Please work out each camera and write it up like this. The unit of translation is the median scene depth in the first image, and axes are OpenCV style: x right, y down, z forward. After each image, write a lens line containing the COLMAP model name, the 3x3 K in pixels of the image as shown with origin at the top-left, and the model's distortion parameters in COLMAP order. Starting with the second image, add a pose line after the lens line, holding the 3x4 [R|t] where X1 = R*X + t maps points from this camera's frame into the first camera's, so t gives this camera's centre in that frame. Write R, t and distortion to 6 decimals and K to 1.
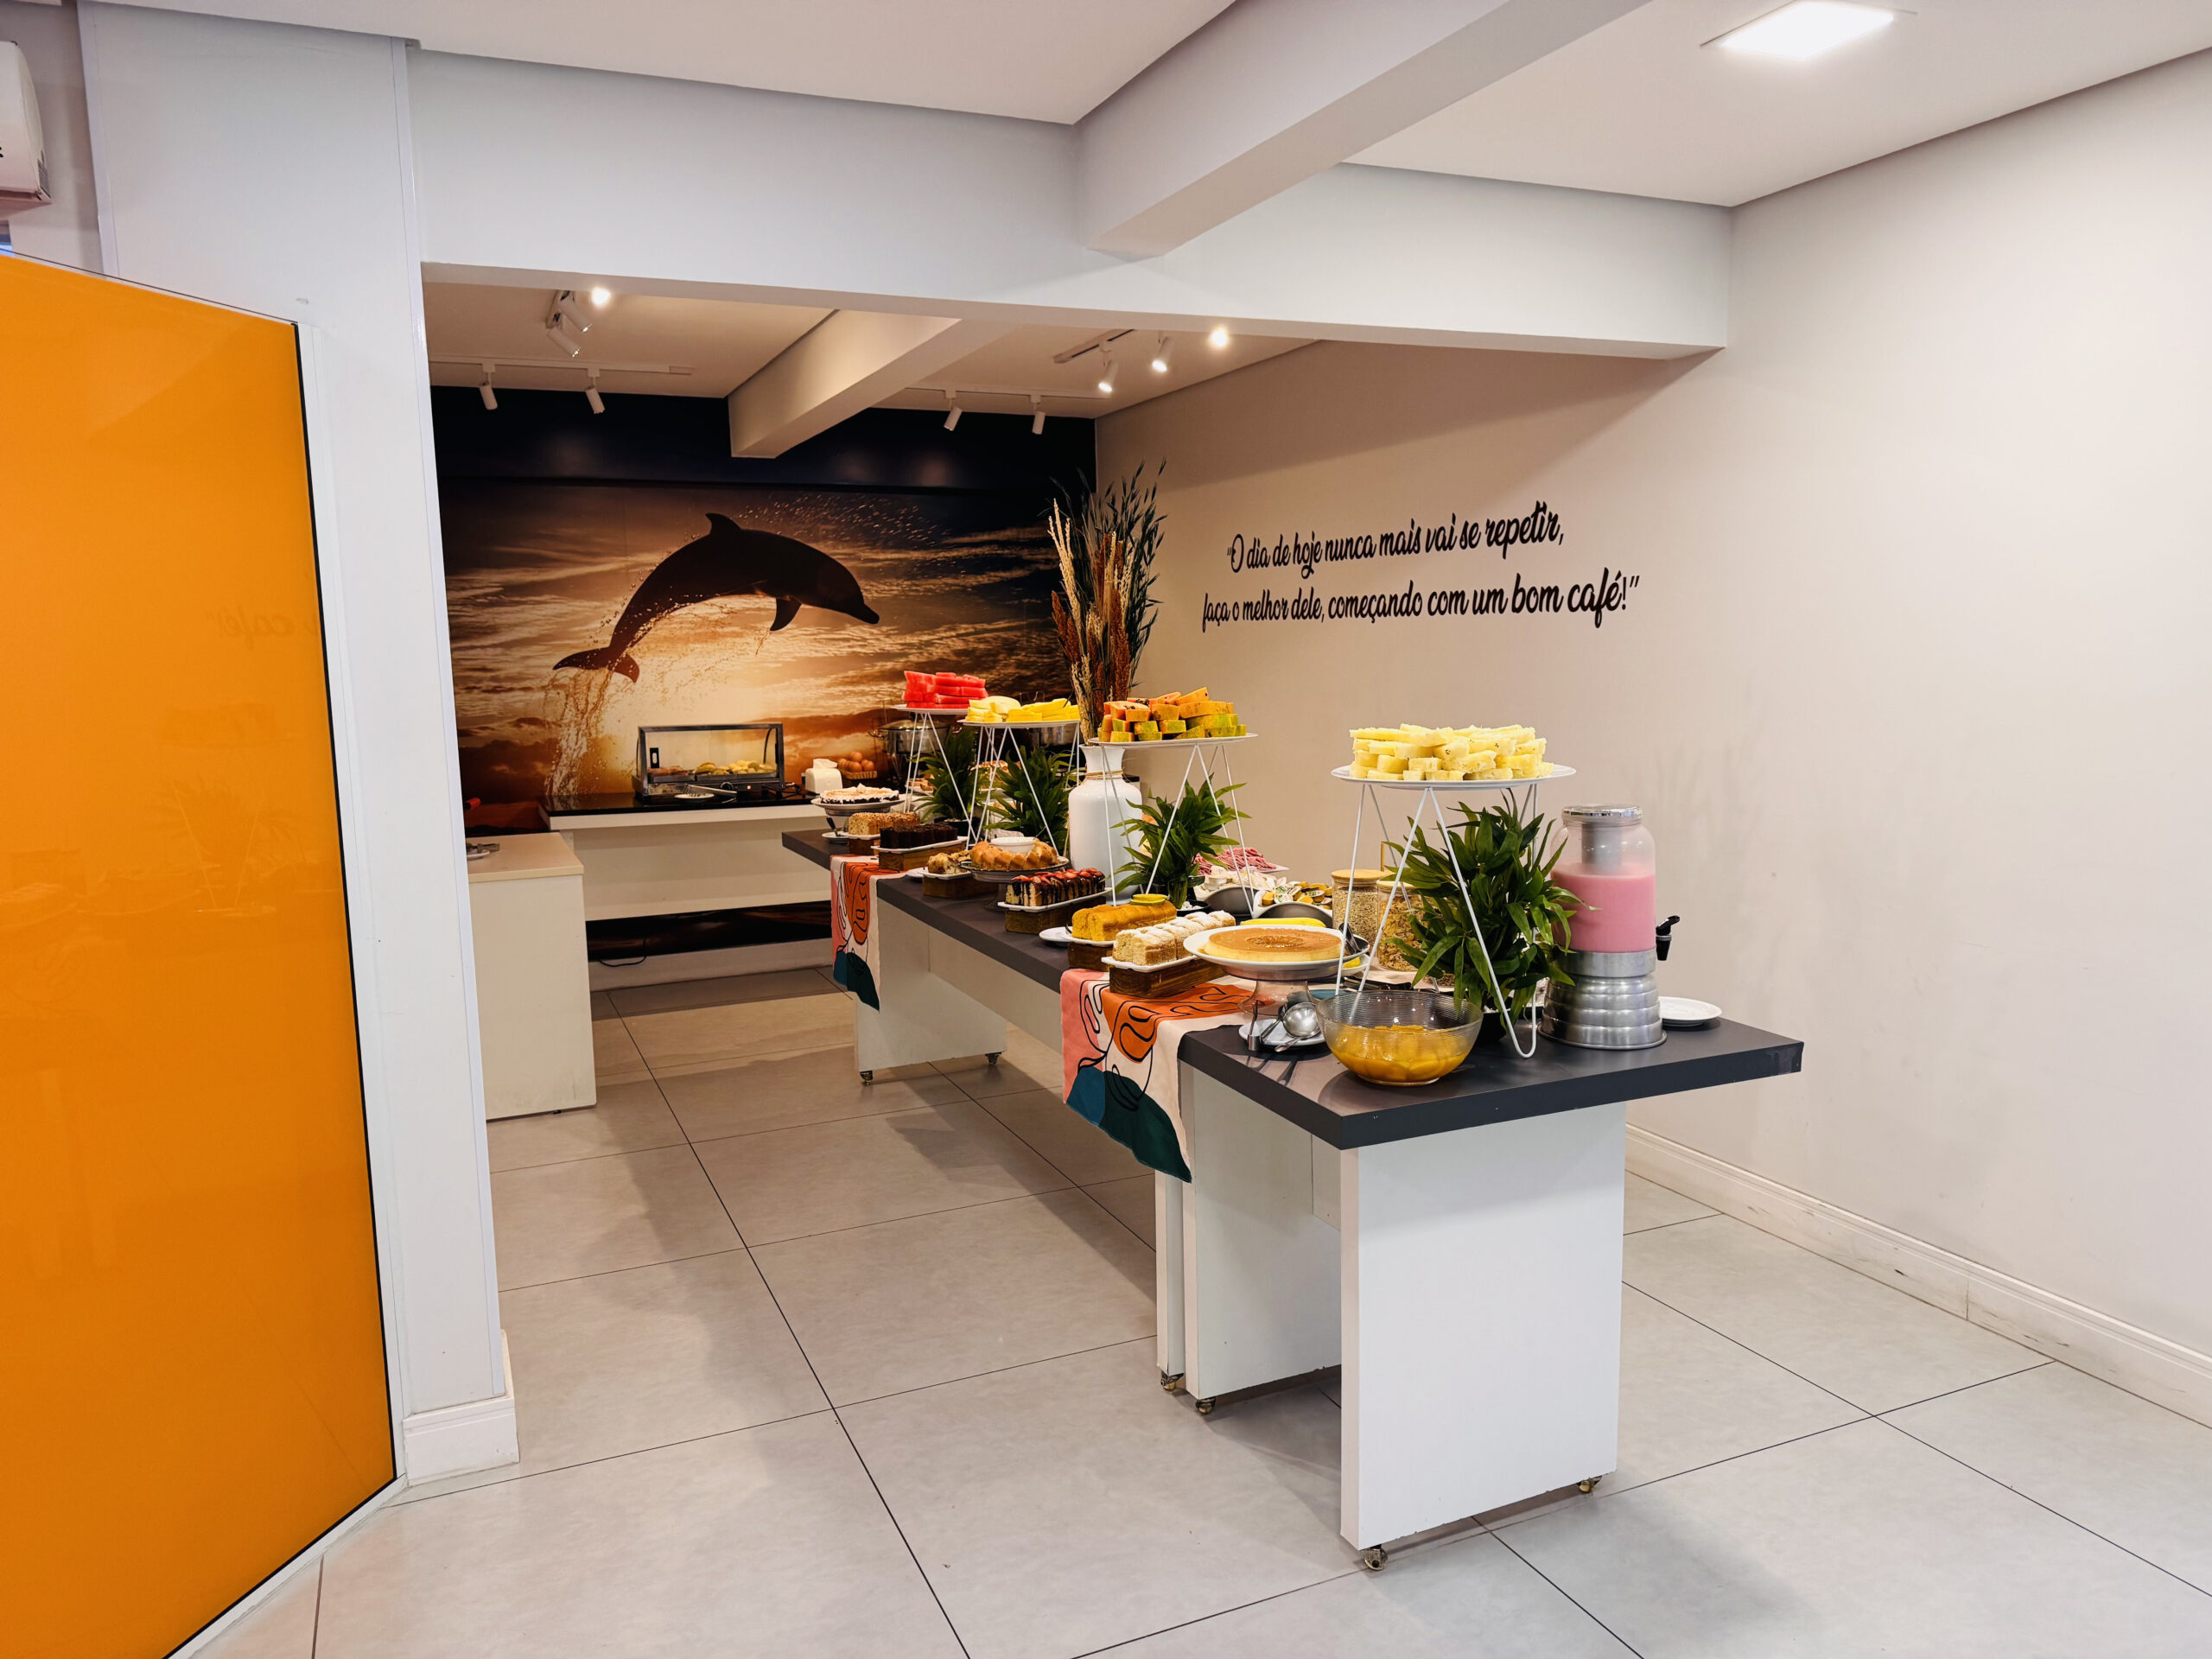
lens RADIAL K [[1535.7, 0, 1104.3], [0, 1535.7, 842.4], [0, 0, 1]] dist [0.210674, -0.390806]
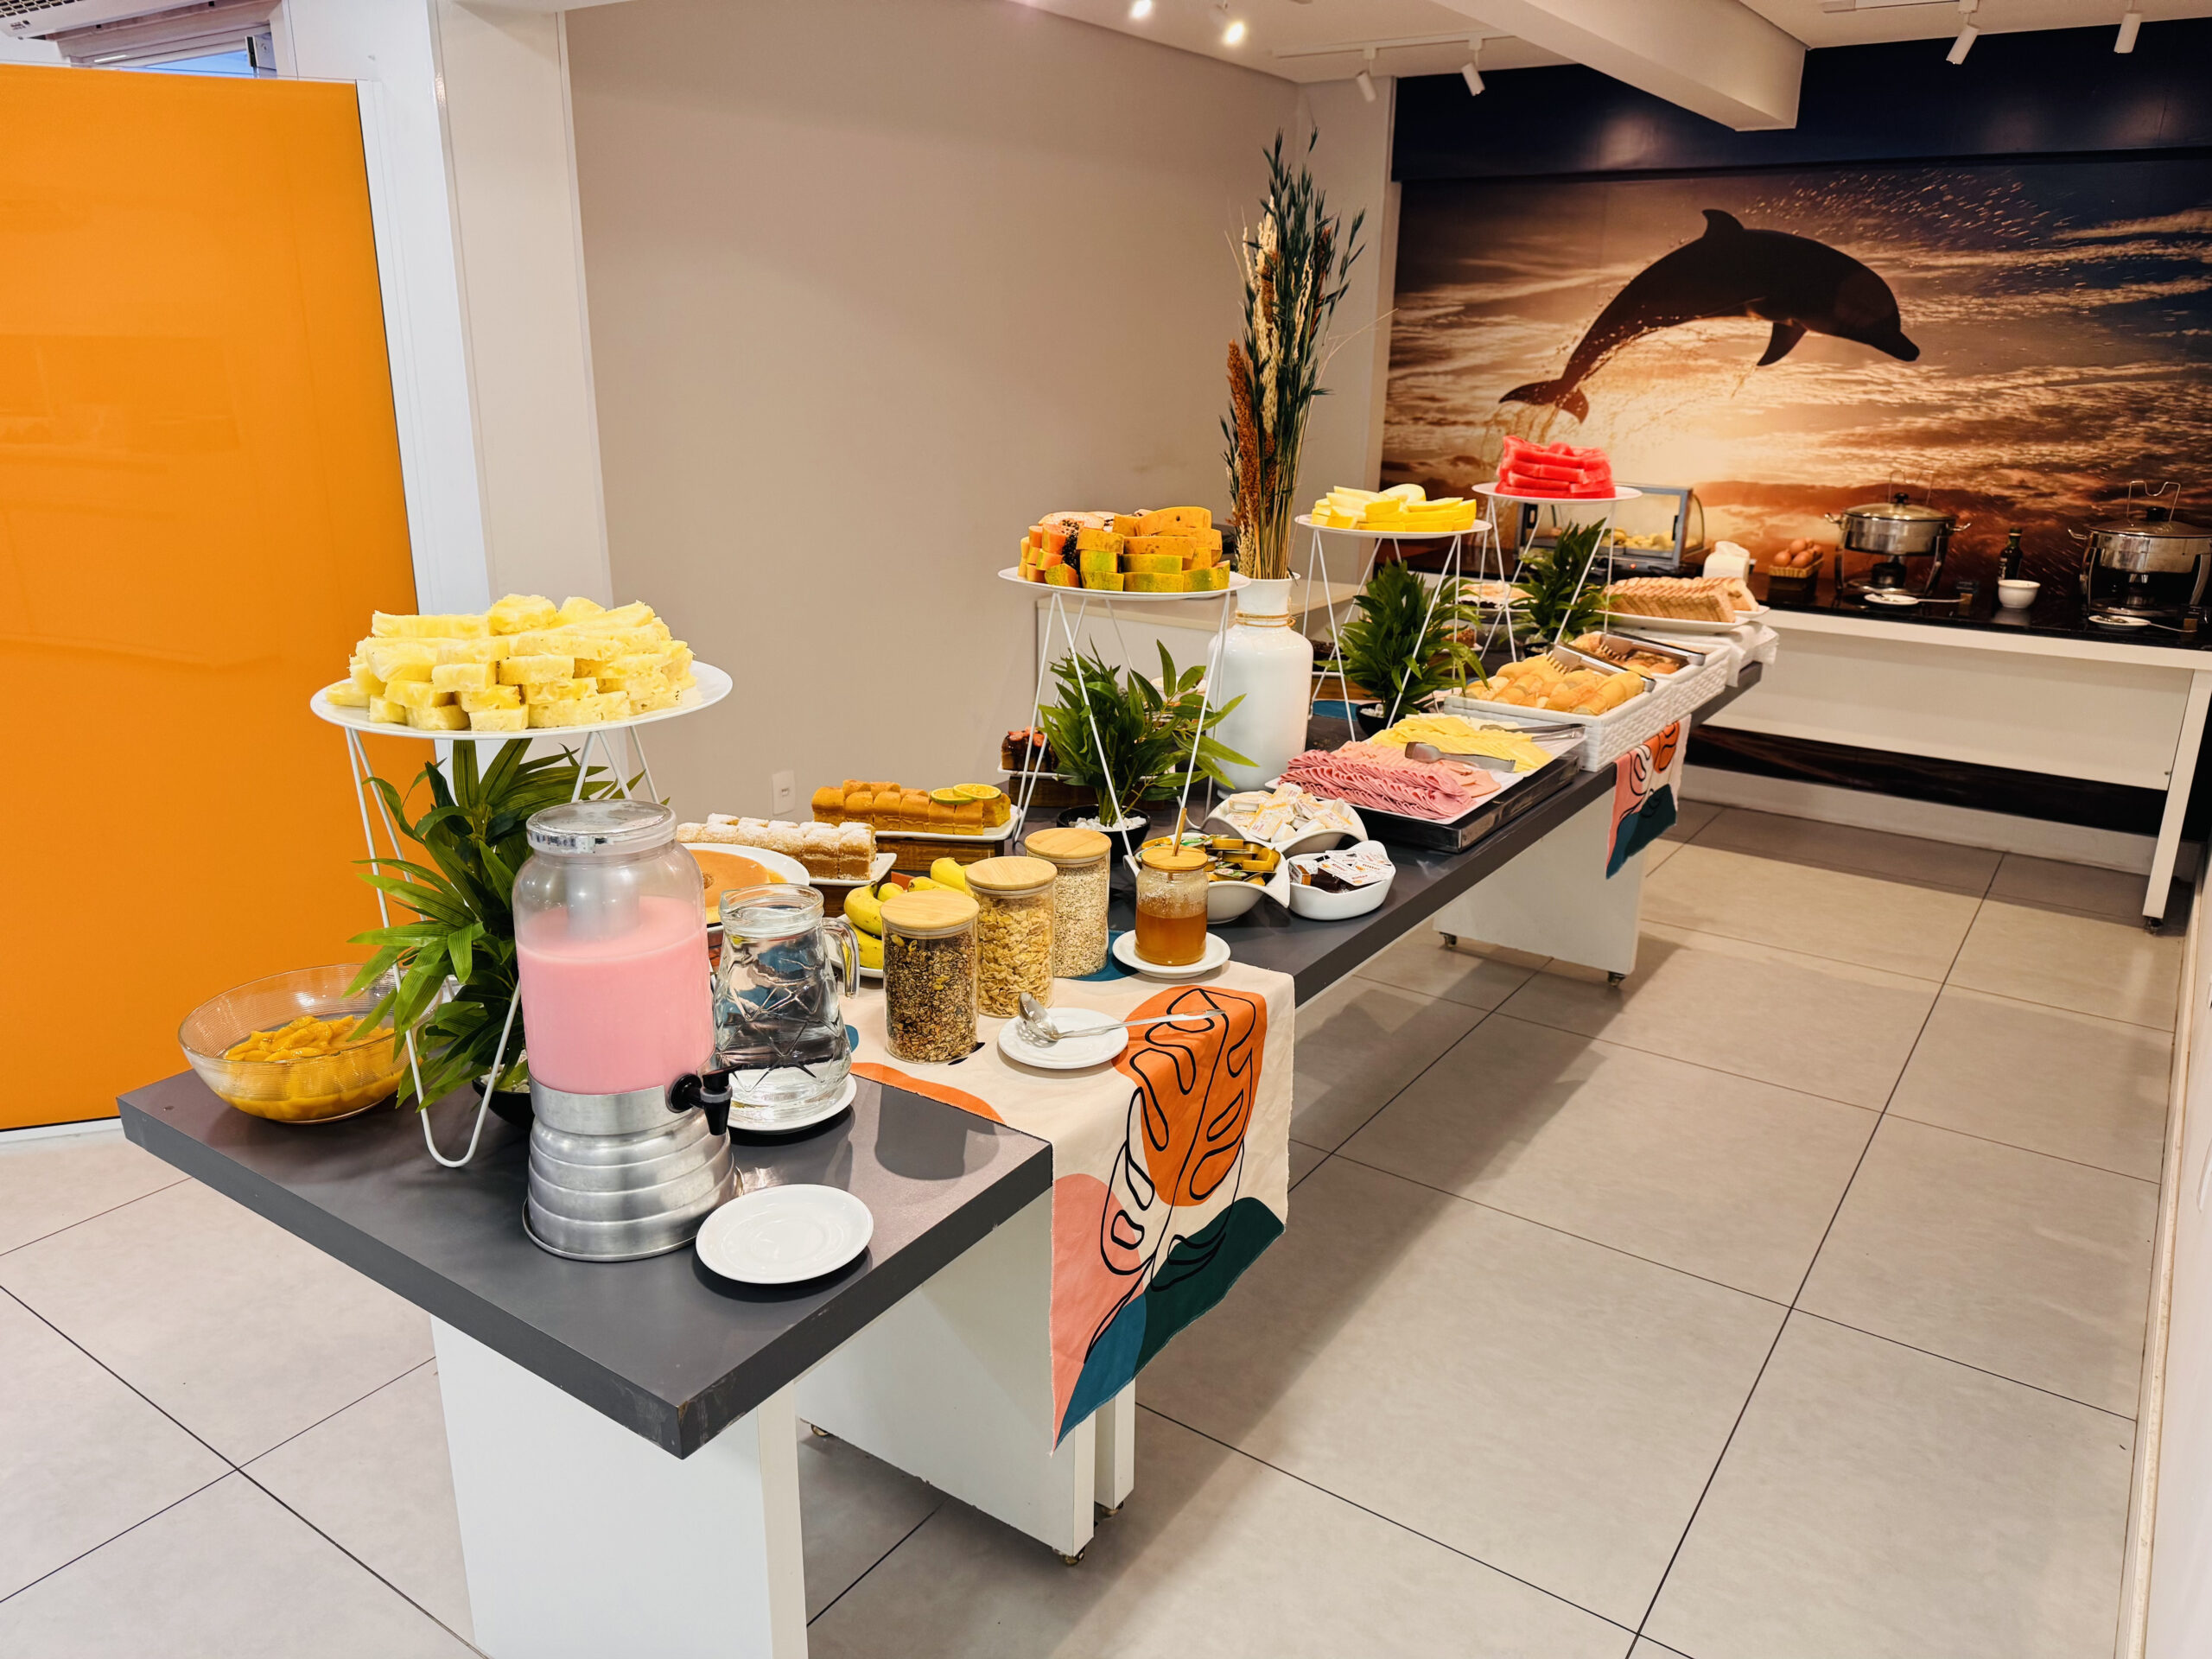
lens RADIAL K [[1582.2, 0, 1103.9], [0, 1582.2, 842.4], [0, 0, 1]] dist [-0.003194, -0.003185]
pose [[0.524565, 0.288809, -0.800888, 0.382467], [-0.139541, 0.957149, 0.253762, -0.080500], [0.839857, -0.021358, 0.542387, 0.380727]]
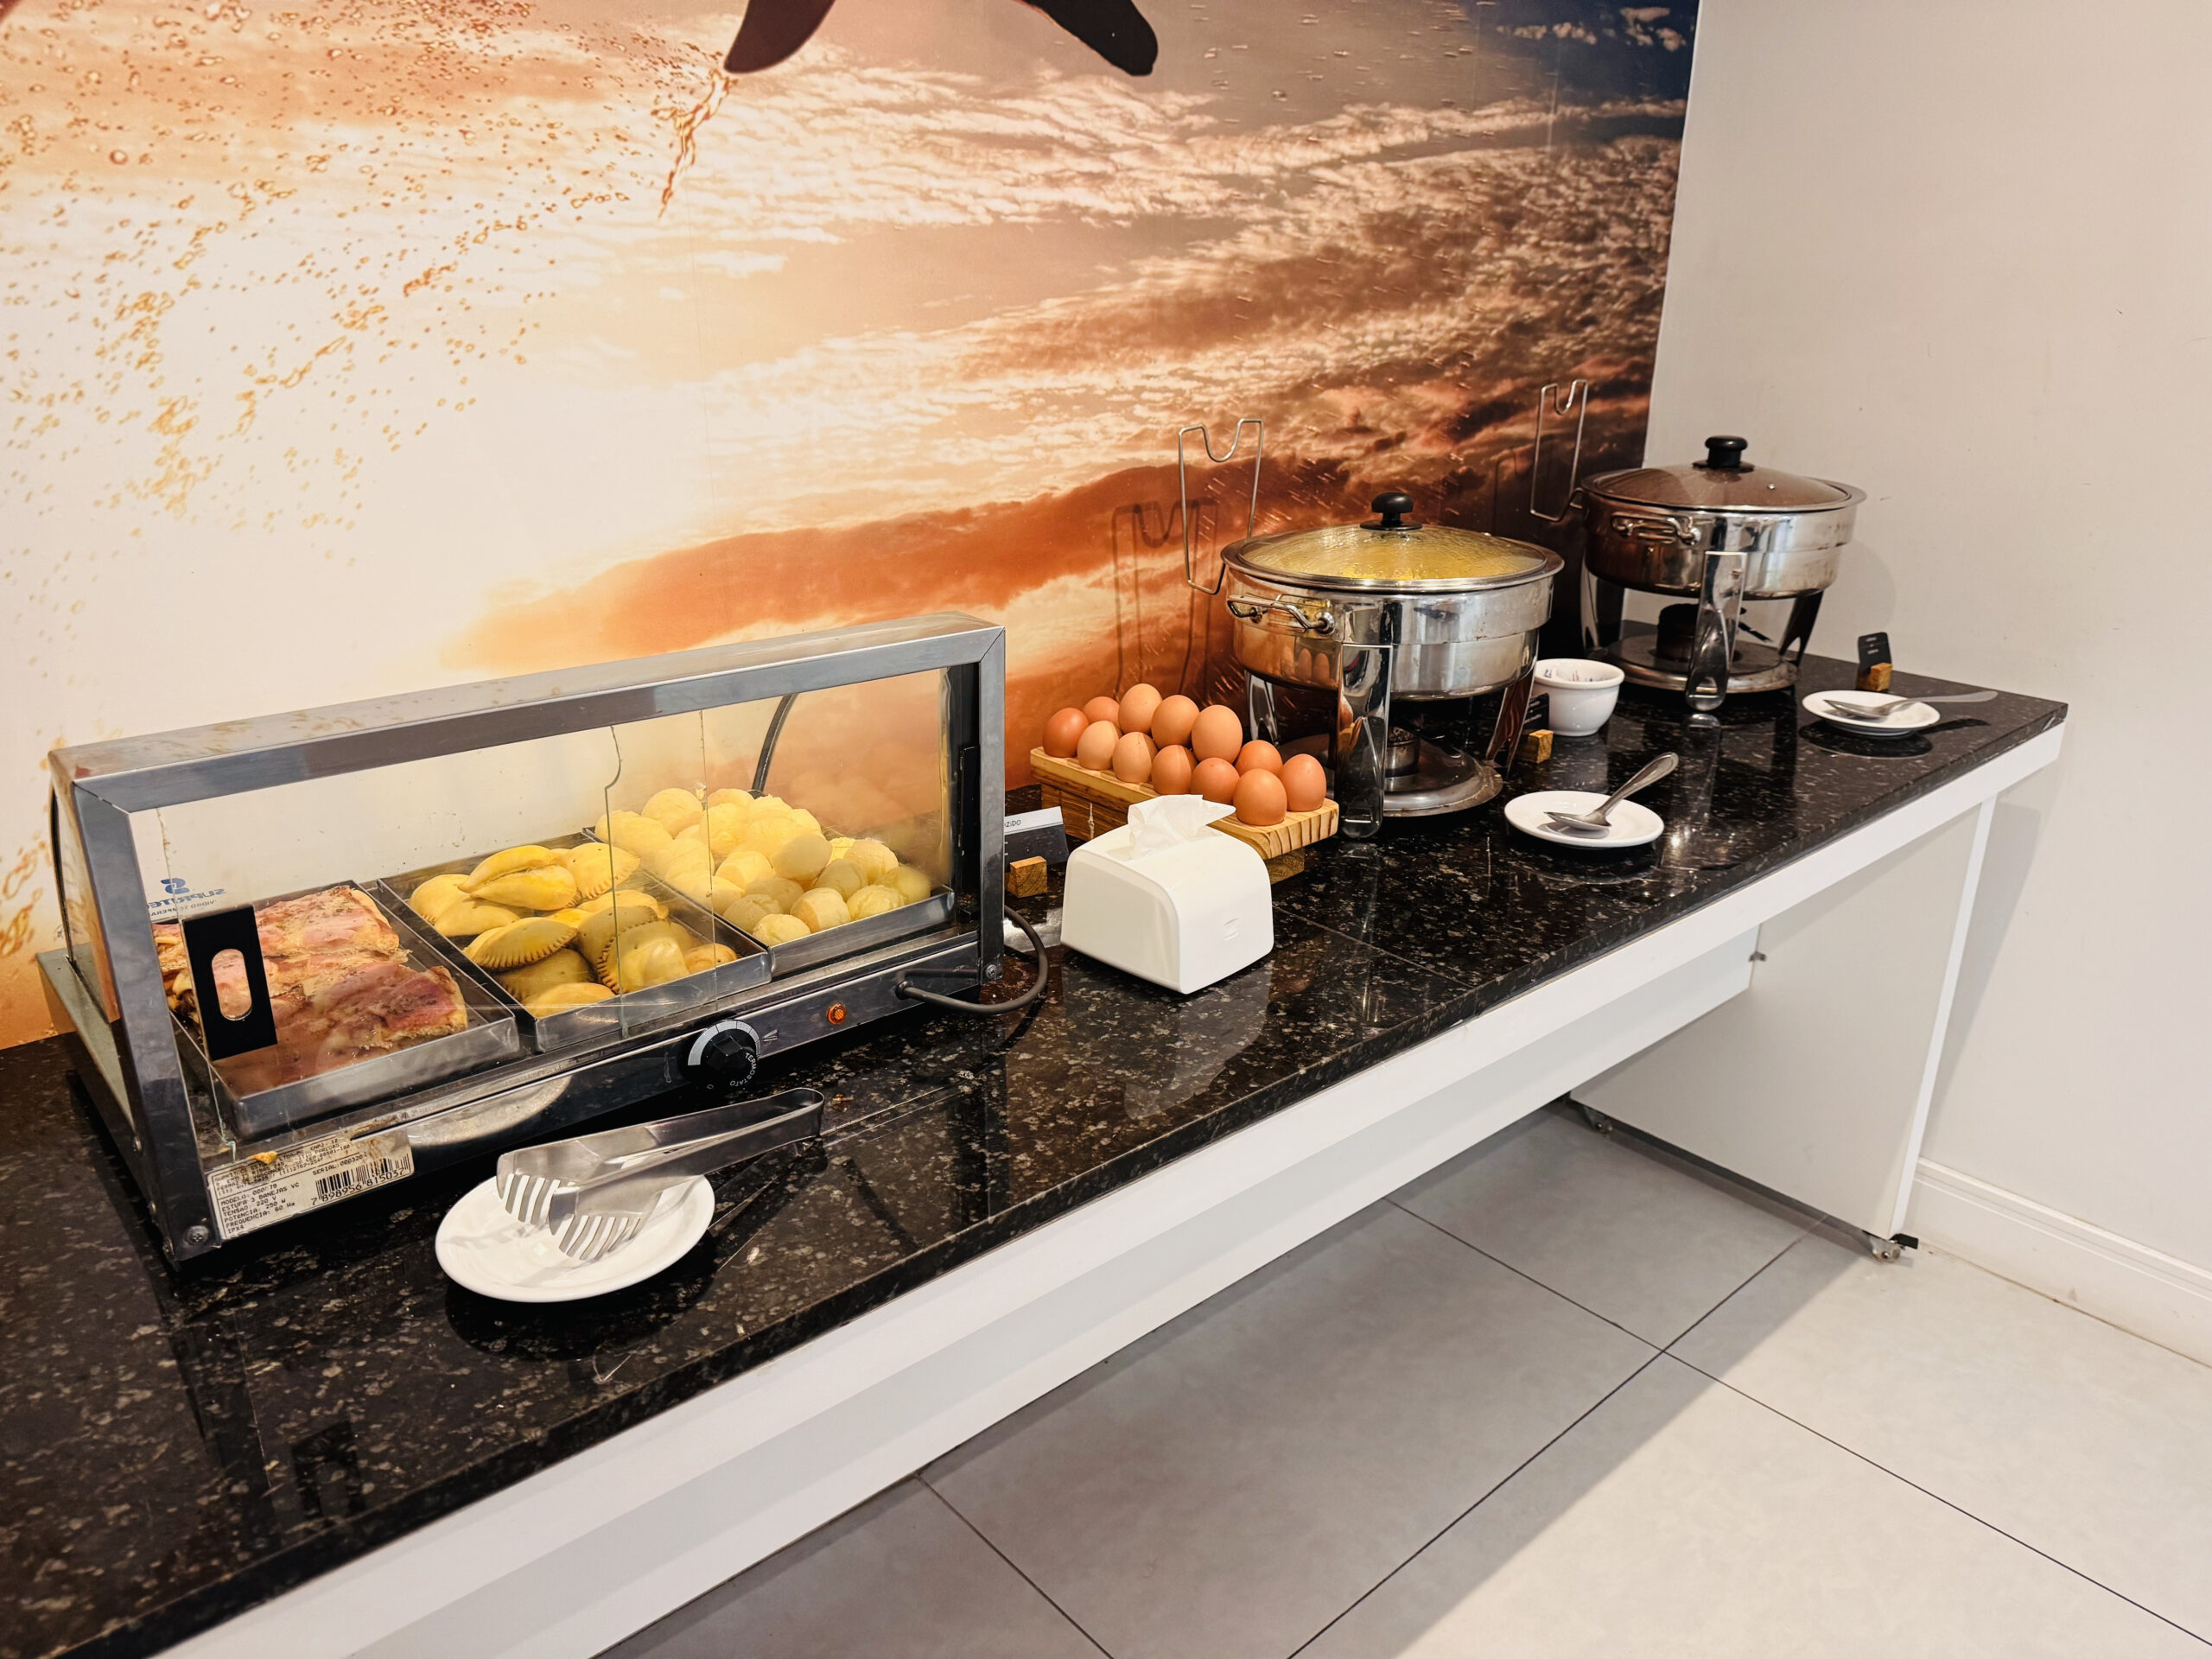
lens RADIAL K [[1539.1, 0, 1043.4], [0, 1539.1, 822.2], [0, 0, 1]] dist [0.079962, -0.149160]
pose [[0.958250, -0.081806, 0.273980, -0.296393], [0.024653, 0.978269, 0.205869, -0.106472], [-0.284867, -0.190519, 0.939443, 0.994497]]
